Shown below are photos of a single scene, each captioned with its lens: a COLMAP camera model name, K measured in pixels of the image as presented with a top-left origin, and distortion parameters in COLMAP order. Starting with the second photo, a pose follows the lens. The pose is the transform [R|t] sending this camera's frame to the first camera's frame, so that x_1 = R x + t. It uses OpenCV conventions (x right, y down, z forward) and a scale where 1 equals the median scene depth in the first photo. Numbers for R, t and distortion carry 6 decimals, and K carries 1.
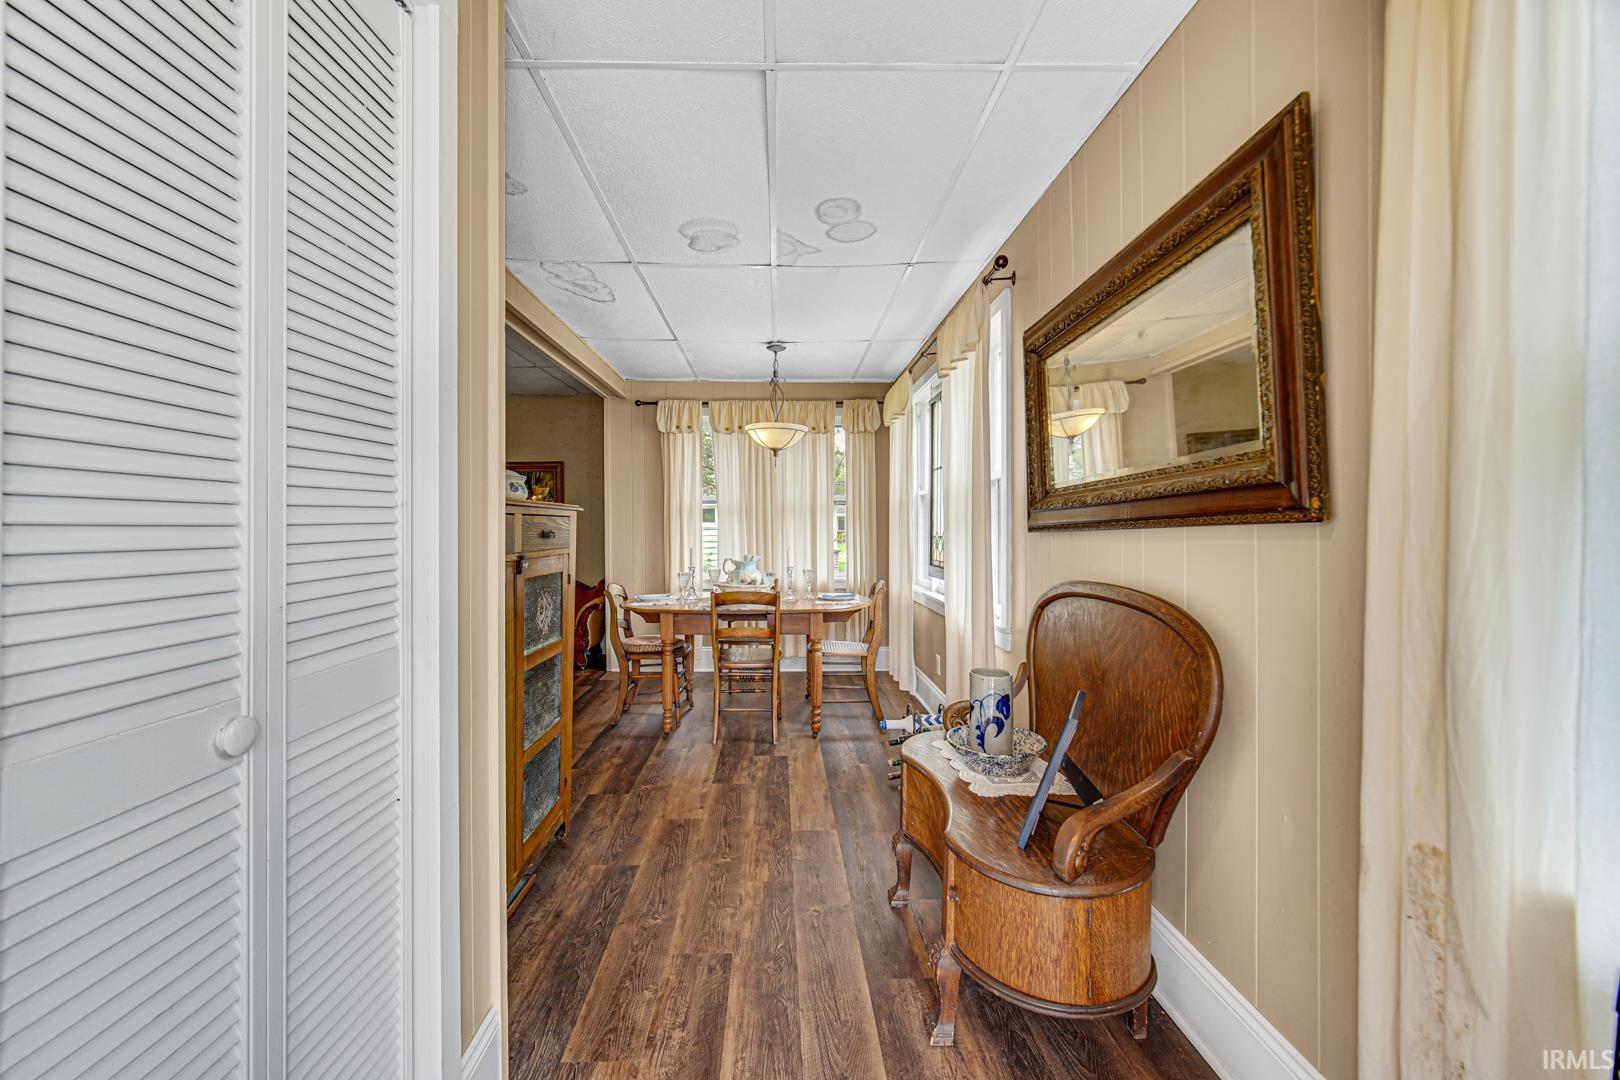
lens RADIAL K [[638.4, 0, 799.4], [0, 638.4, 535.8], [0, 0, 1]] dist [-0.008064, 0.000050]
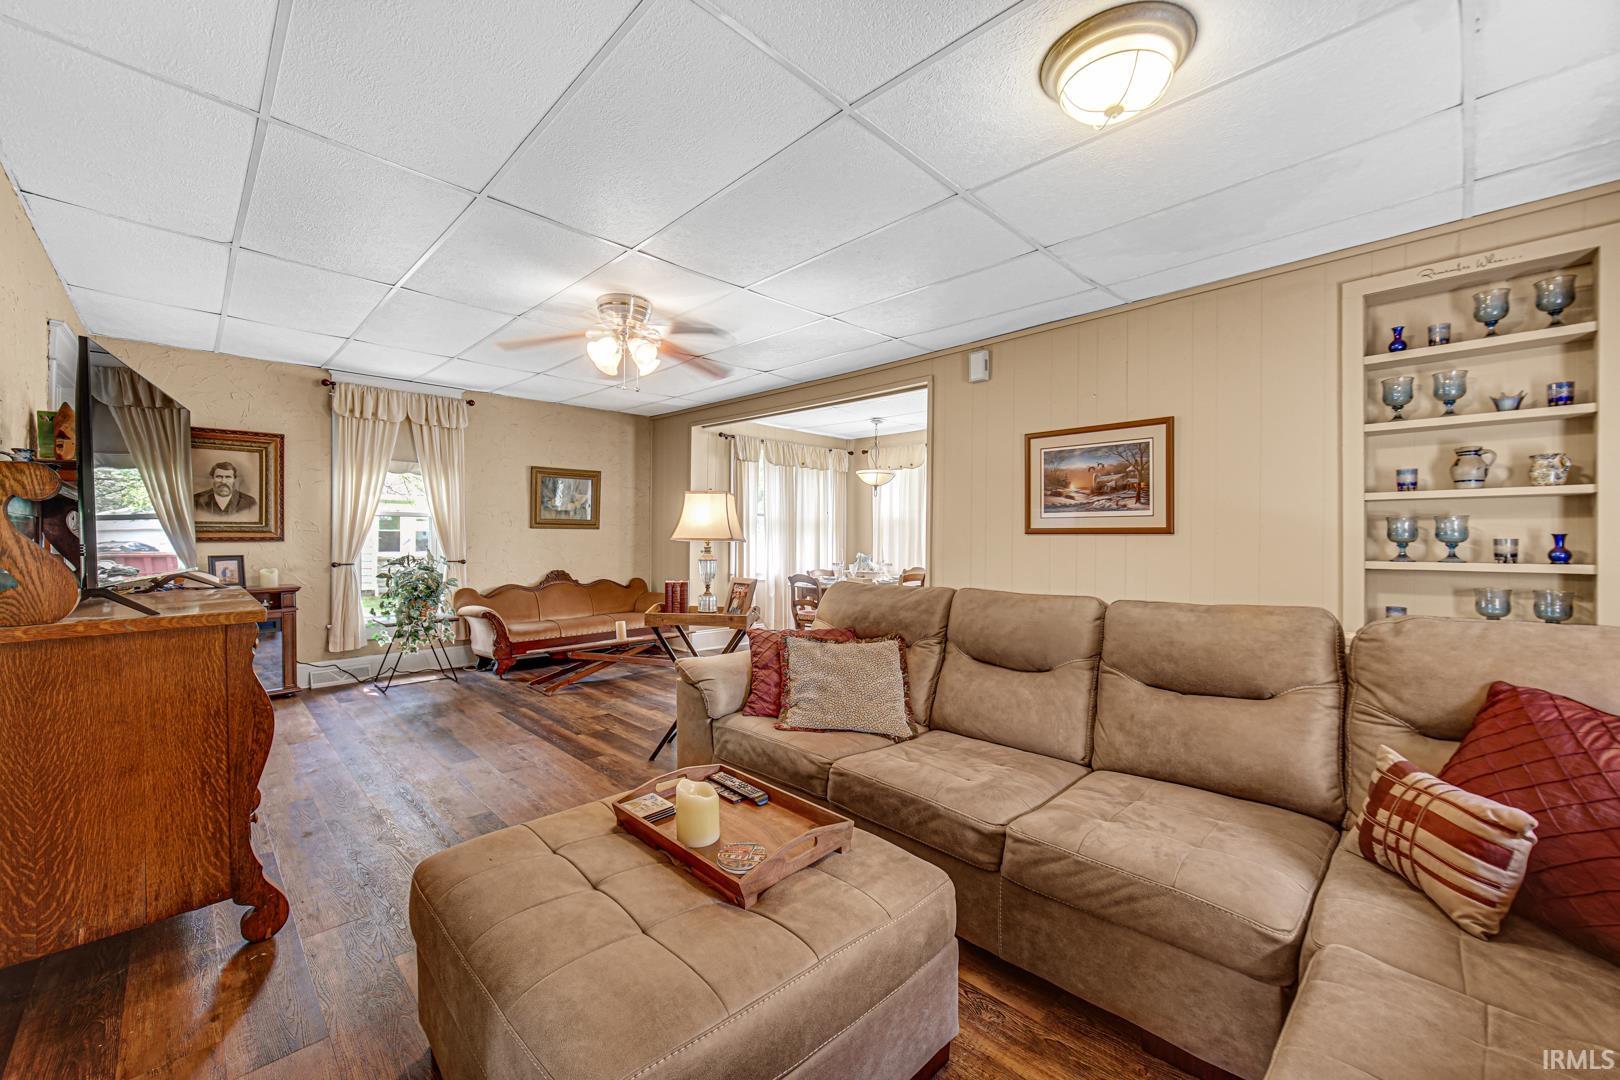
lens RADIAL K [[638.4, 0, 796.8], [0, 638.4, 539.0], [0, 0, 1]] dist [-0.008064, 0.000050]
pose [[0.750479, 0.003261, 0.660886, -1.189329], [-0.000037, 0.999988, -0.004893, 0.002766], [-0.660894, 0.003648, 0.750471, -0.041586]]
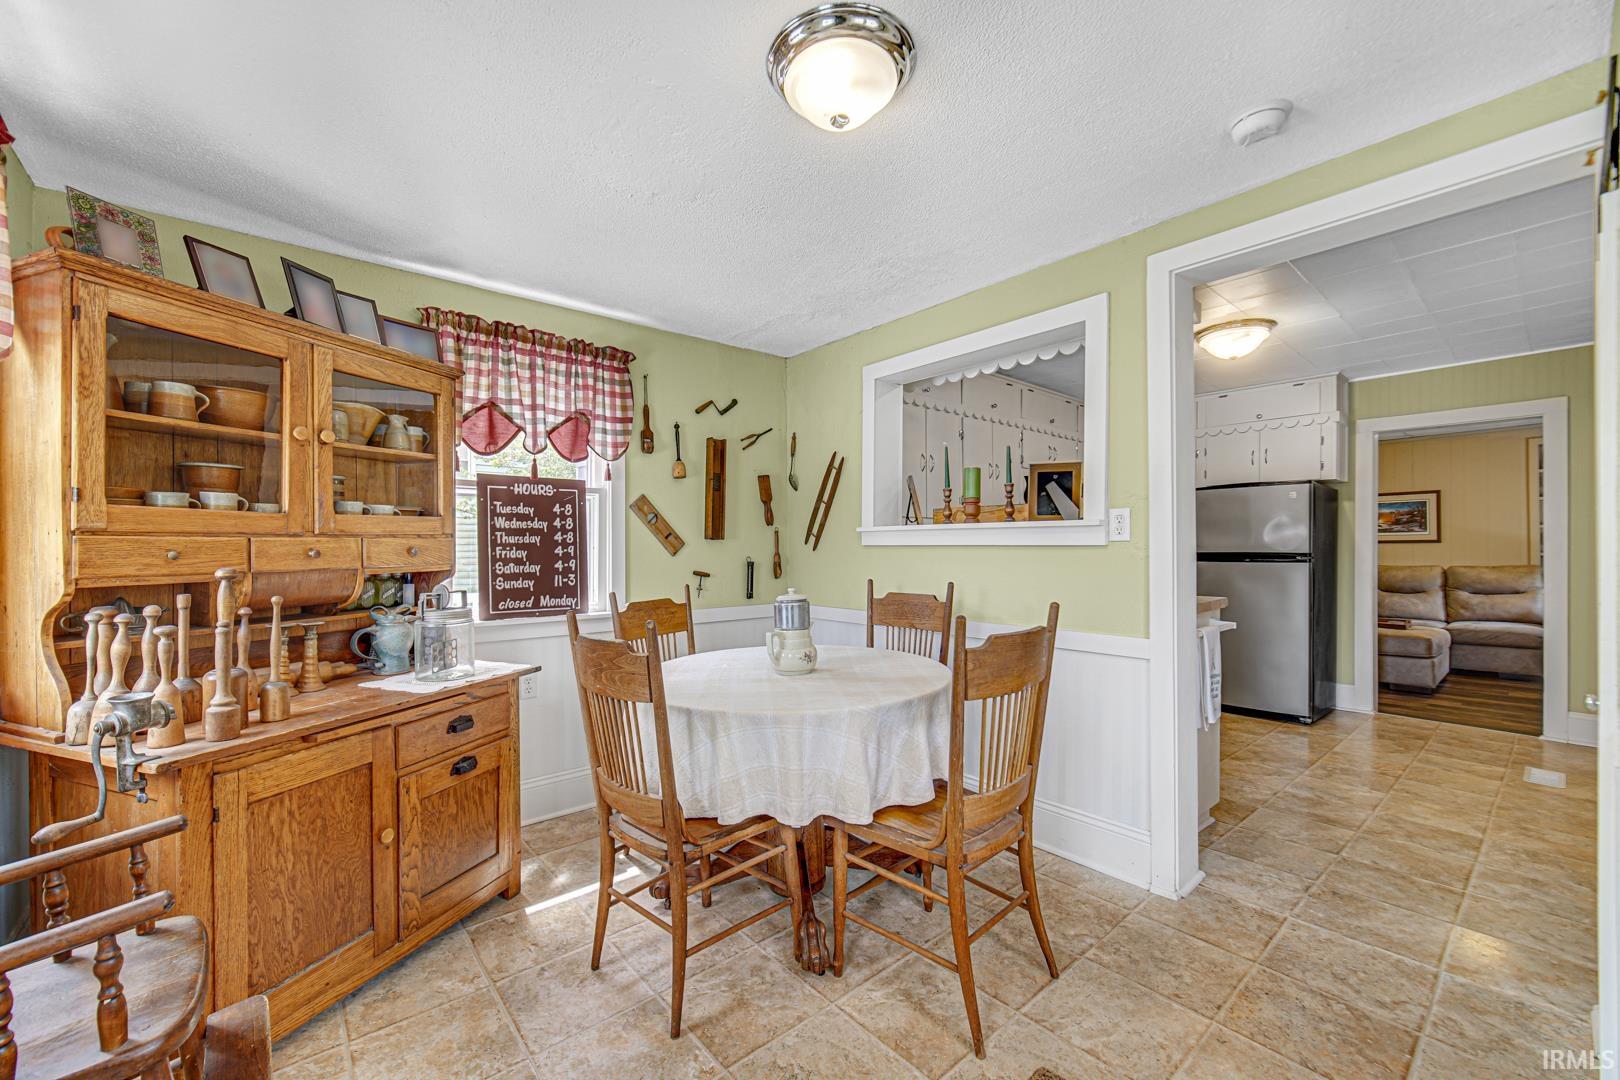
lens RADIAL K [[638.4, 0, 796.5], [0, 638.4, 548.8], [0, 0, 1]] dist [-0.008064, 0.000050]
pose [[0.793633, 0.000222, 0.608396, -2.739399], [0.005232, 0.999960, -0.007190, 0.012181], [-0.608374, 0.008890, 0.793601, -0.062183]]
